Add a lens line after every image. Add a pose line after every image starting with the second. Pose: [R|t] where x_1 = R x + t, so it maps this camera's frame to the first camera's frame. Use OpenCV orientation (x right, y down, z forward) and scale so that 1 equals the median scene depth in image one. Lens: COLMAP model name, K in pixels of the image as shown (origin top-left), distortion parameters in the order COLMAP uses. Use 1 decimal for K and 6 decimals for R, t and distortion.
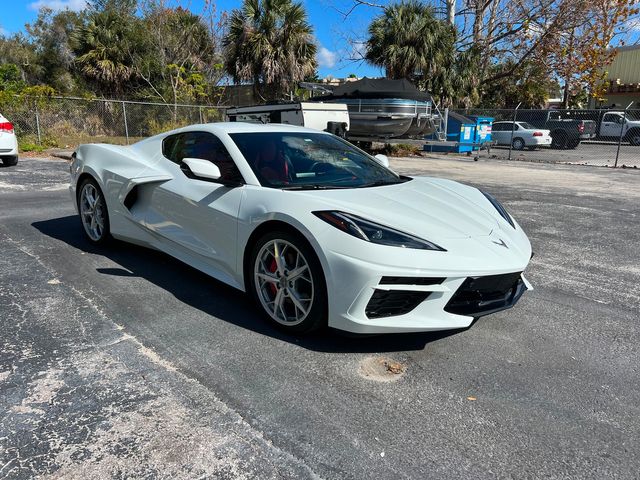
lens RADIAL K [[474.7, 0, 318.9], [0, 474.7, 231.2], [0, 0, 1]] dist [0.040603, -0.040599]
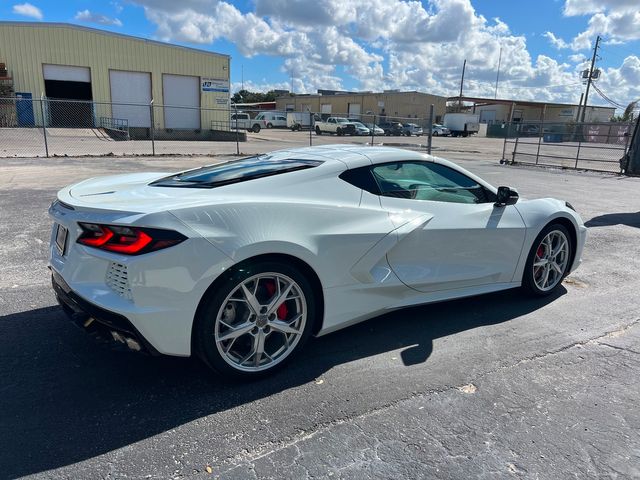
lens RADIAL K [[474.7, 0, 318.9], [0, 474.7, 231.2], [0, 0, 1]] dist [0.040603, -0.040599]
pose [[0.223949, -0.227253, 0.947736, -0.183633], [0.189594, 0.964015, 0.186356, -0.044250], [-0.955982, 0.137951, 0.258976, 0.149694]]
